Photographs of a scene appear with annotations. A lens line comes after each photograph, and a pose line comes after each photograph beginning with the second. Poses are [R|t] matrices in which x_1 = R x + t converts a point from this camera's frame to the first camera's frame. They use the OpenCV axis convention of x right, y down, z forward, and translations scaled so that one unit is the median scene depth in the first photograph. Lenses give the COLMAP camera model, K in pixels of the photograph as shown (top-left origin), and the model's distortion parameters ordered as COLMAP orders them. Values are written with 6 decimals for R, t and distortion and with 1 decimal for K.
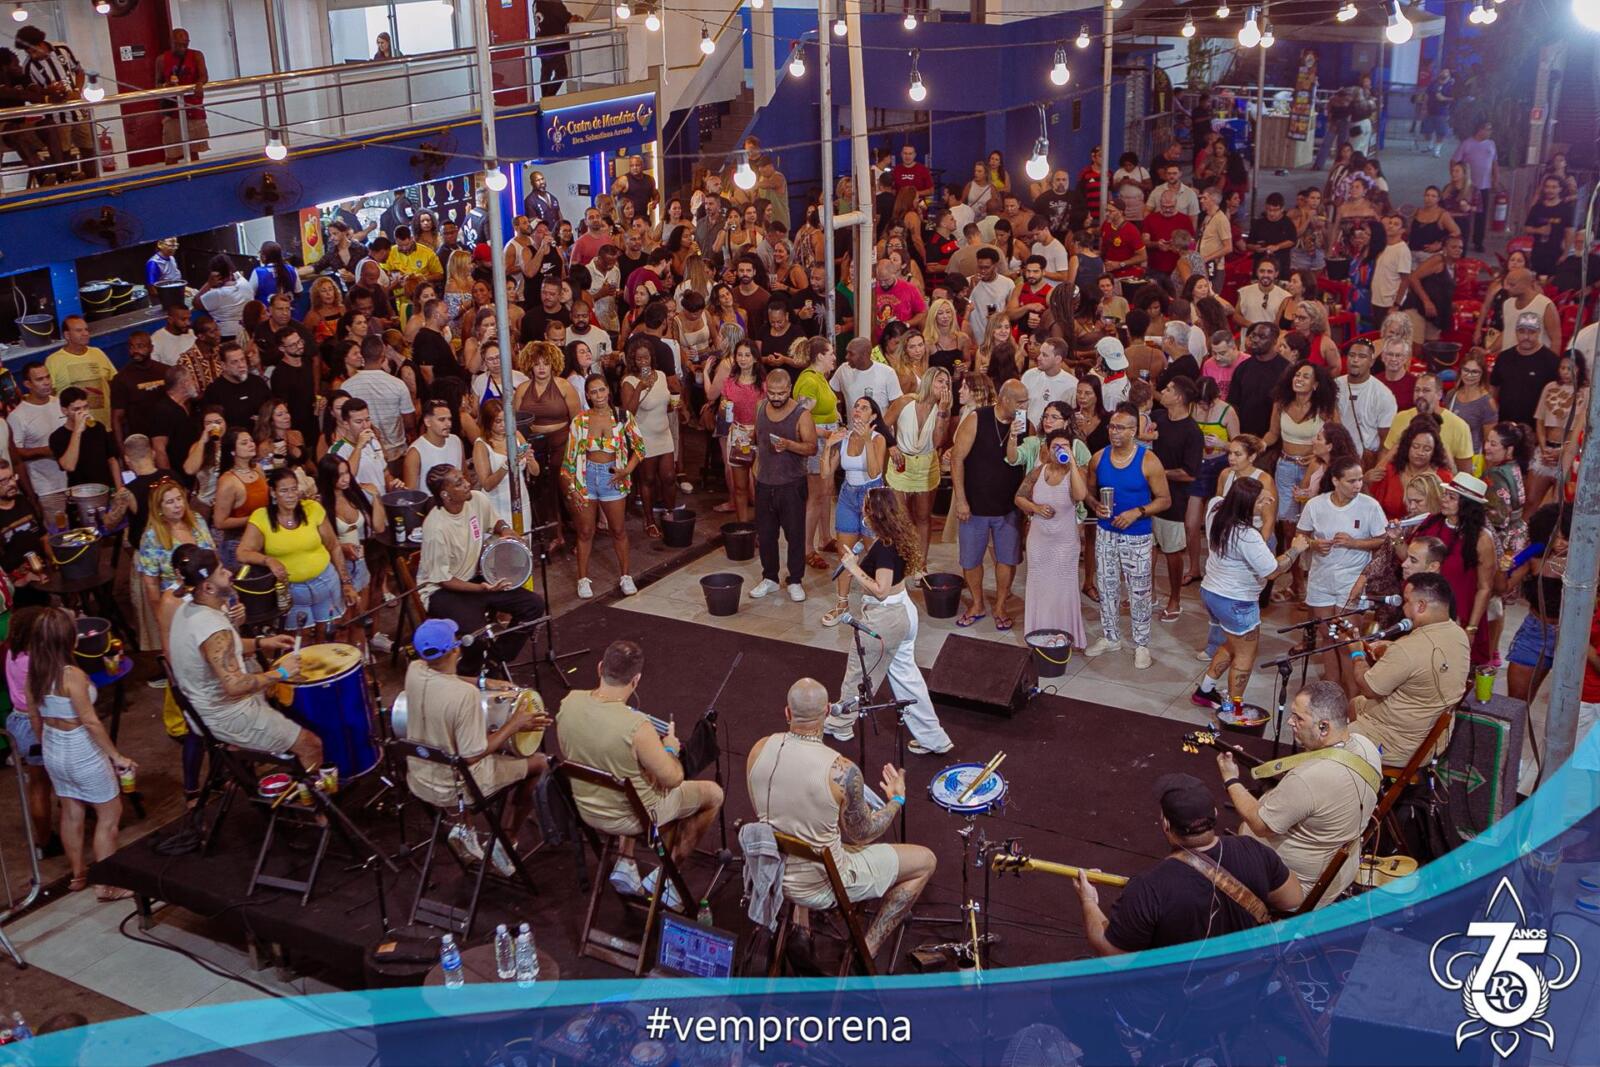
lens RADIAL K [[1870.7, 0, 800.1], [0, 1870.7, 575.0], [0, 0, 1]] dist [0.062583, -0.840185]
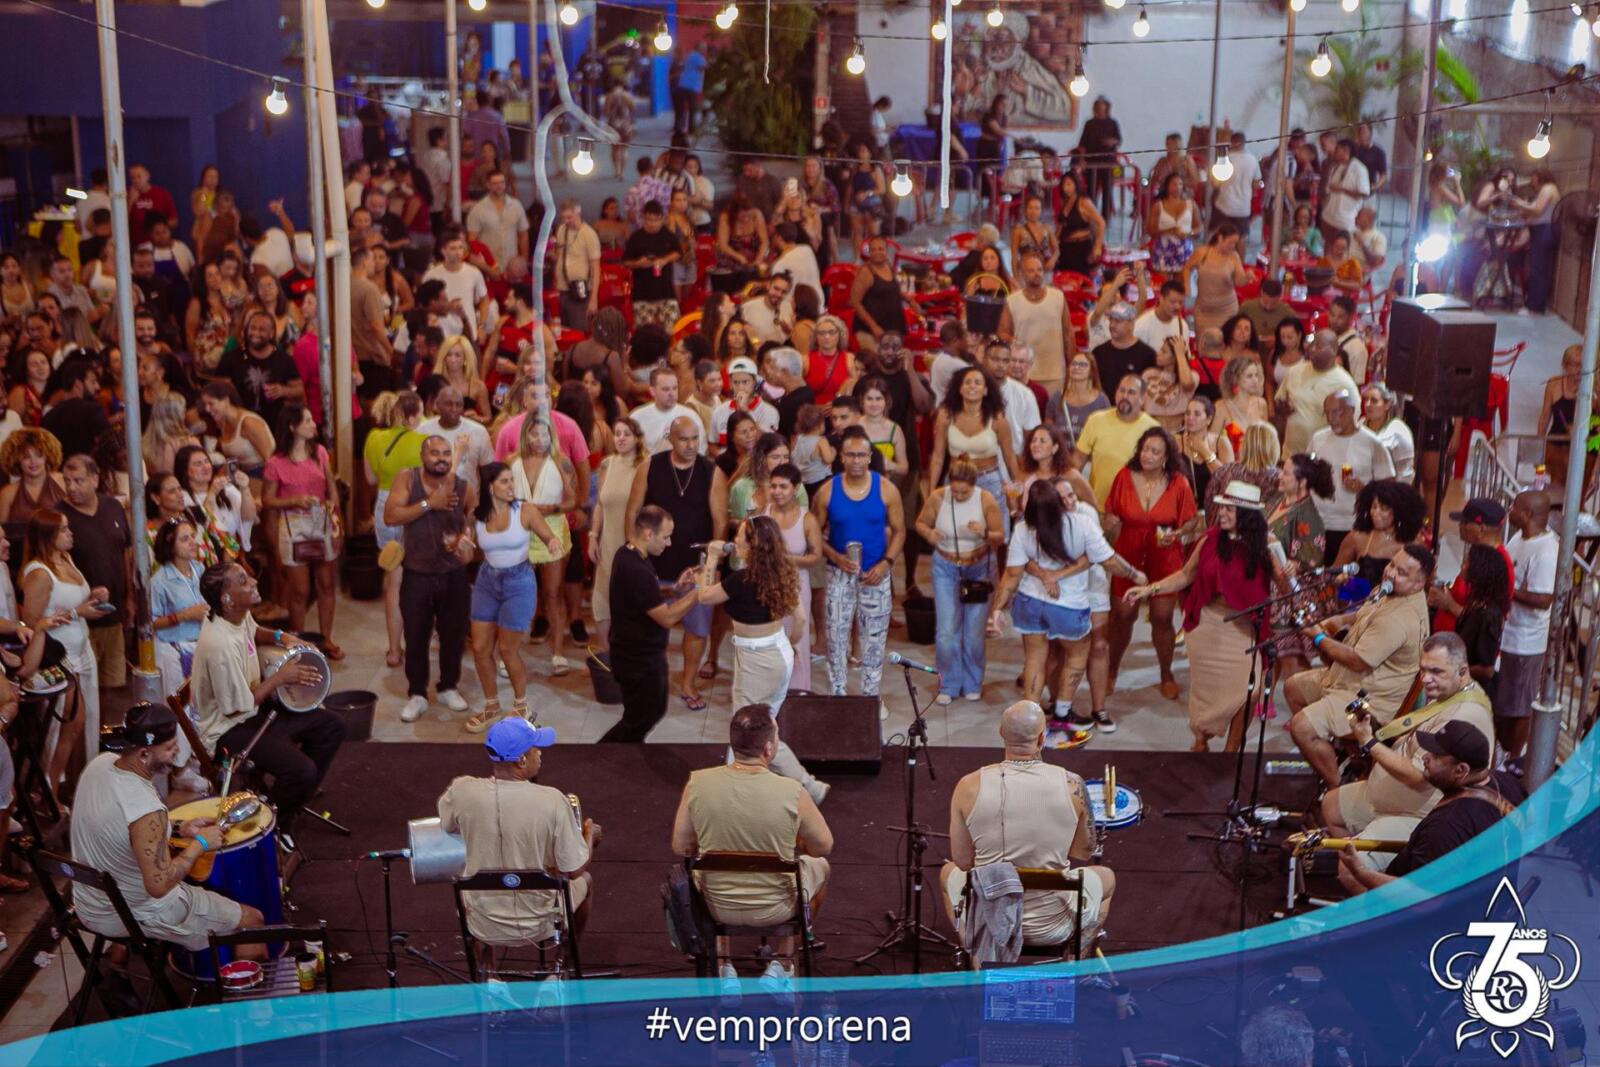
lens RADIAL K [[2543.6, 0, 800.0], [0, 2543.6, 533.5], [0, 0, 1]] dist [0.163857, 0.013513]
pose [[0.866105, -0.108725, 0.487895, -0.667453], [0.147082, 0.988280, -0.040866, 0.008495], [-0.477733, 0.107155, 0.871945, -0.070836]]
